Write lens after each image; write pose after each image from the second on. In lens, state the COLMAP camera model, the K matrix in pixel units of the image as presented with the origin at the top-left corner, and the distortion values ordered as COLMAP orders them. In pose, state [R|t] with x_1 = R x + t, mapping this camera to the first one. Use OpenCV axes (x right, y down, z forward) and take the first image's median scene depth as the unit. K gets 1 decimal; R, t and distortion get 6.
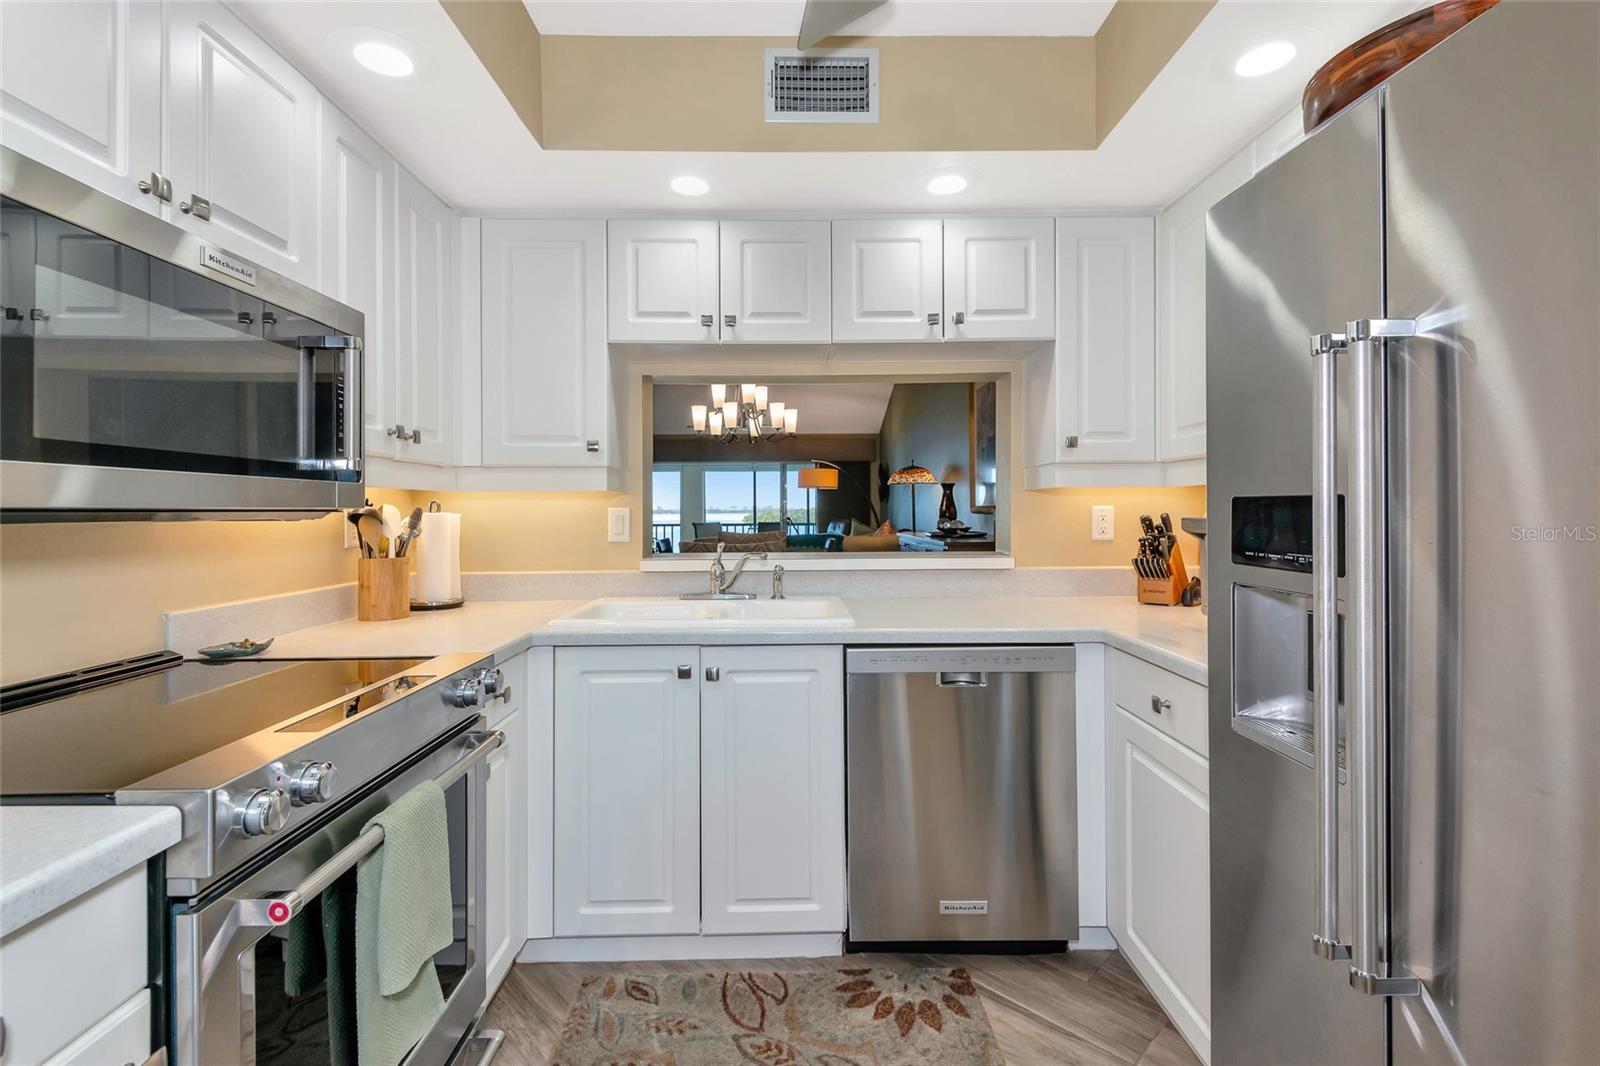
lens RADIAL K [[737.1, 0, 803.0], [0, 737.1, 506.8], [0, 0, 1]] dist [0.018875, -0.014894]
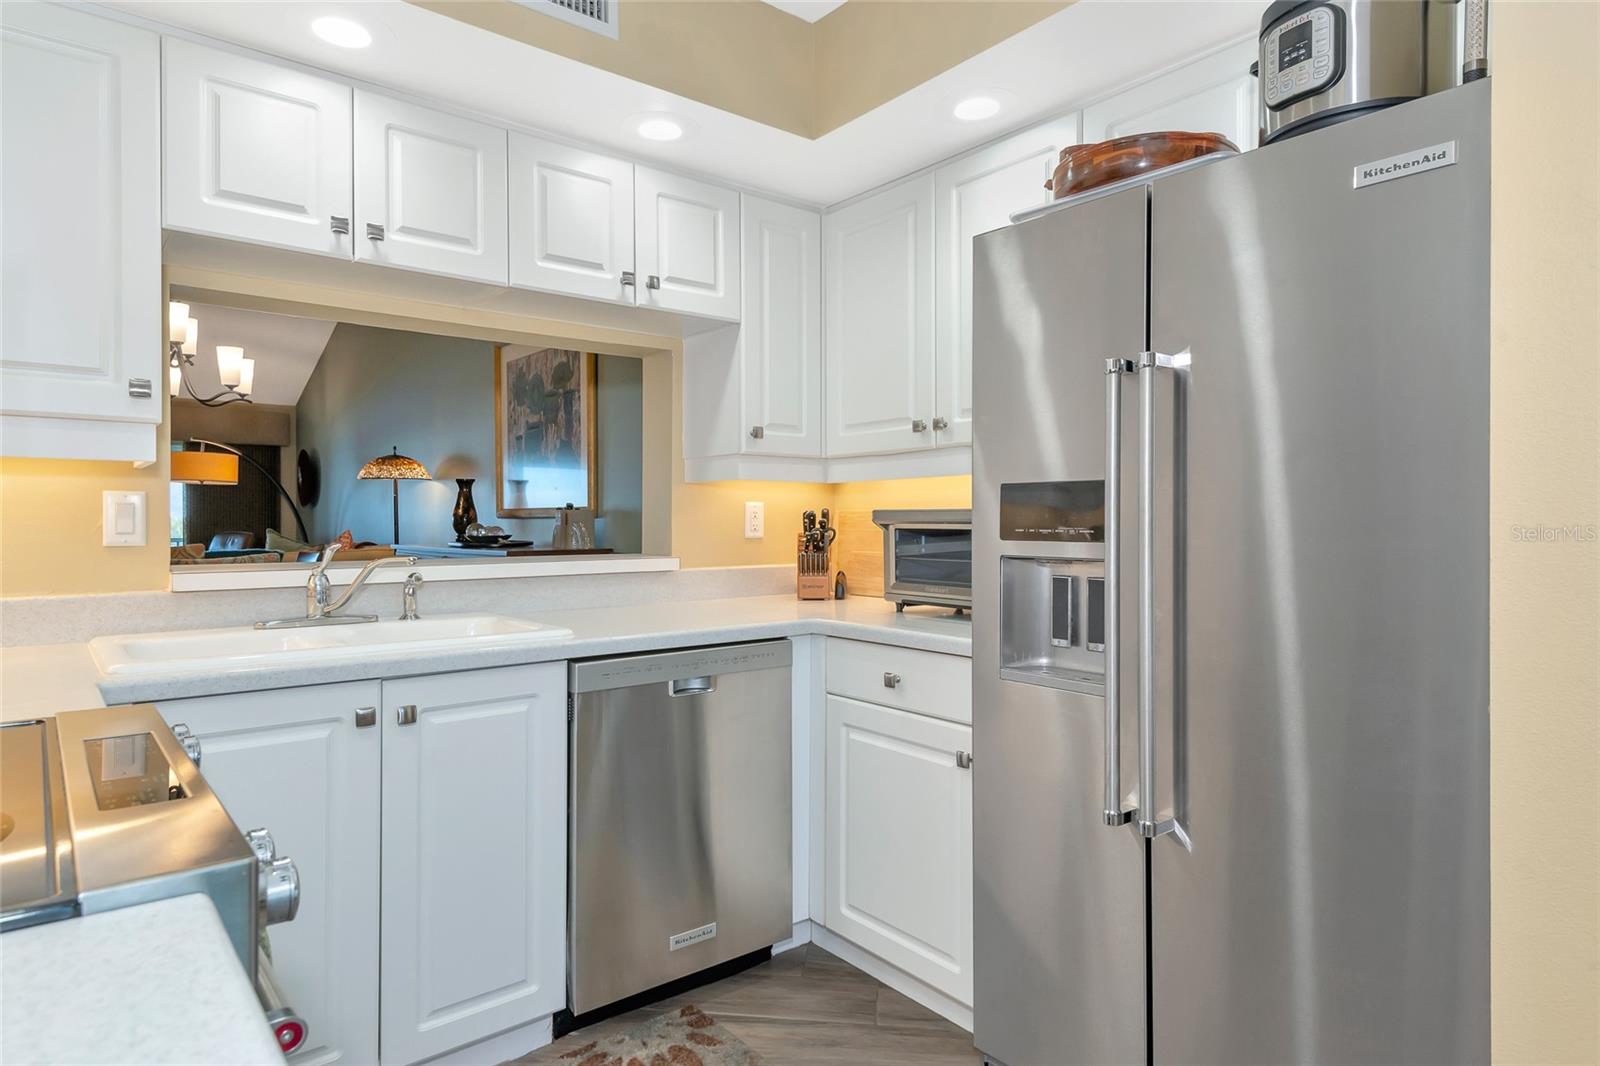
lens RADIAL K [[931.9, 0, 808.3], [0, 931.9, 528.8], [0, 0, 1]] dist [0.025146, -0.000634]
pose [[0.780438, -0.001150, 0.625232, -0.388509], [-0.005326, 0.999950, 0.008487, 0.030056], [-0.625211, -0.009954, 0.780392, 0.019657]]
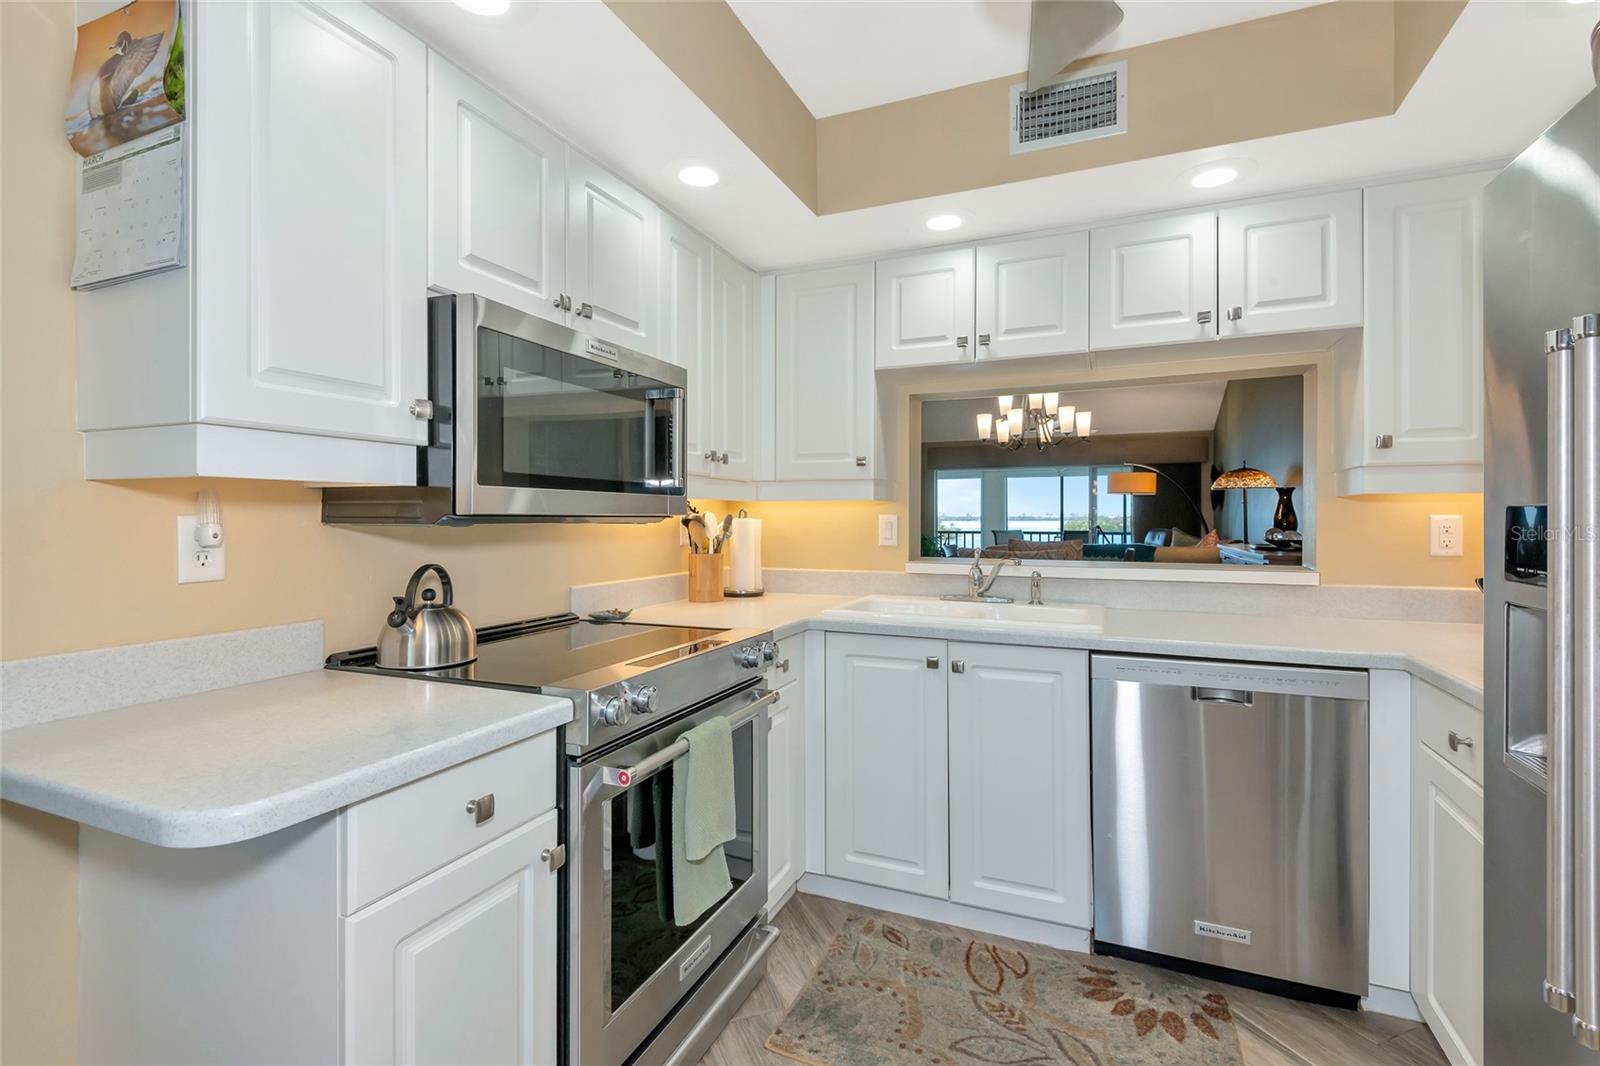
lens RADIAL K [[737.1, 0, 785.4], [0, 737.1, 520.7], [0, 0, 1]] dist [0.018875, -0.014894]
pose [[0.908767, 0.006971, -0.417245, 0.099048], [-0.002927, 0.999942, 0.010331, -0.001790], [0.417293, -0.008167, 0.908735, -0.106461]]
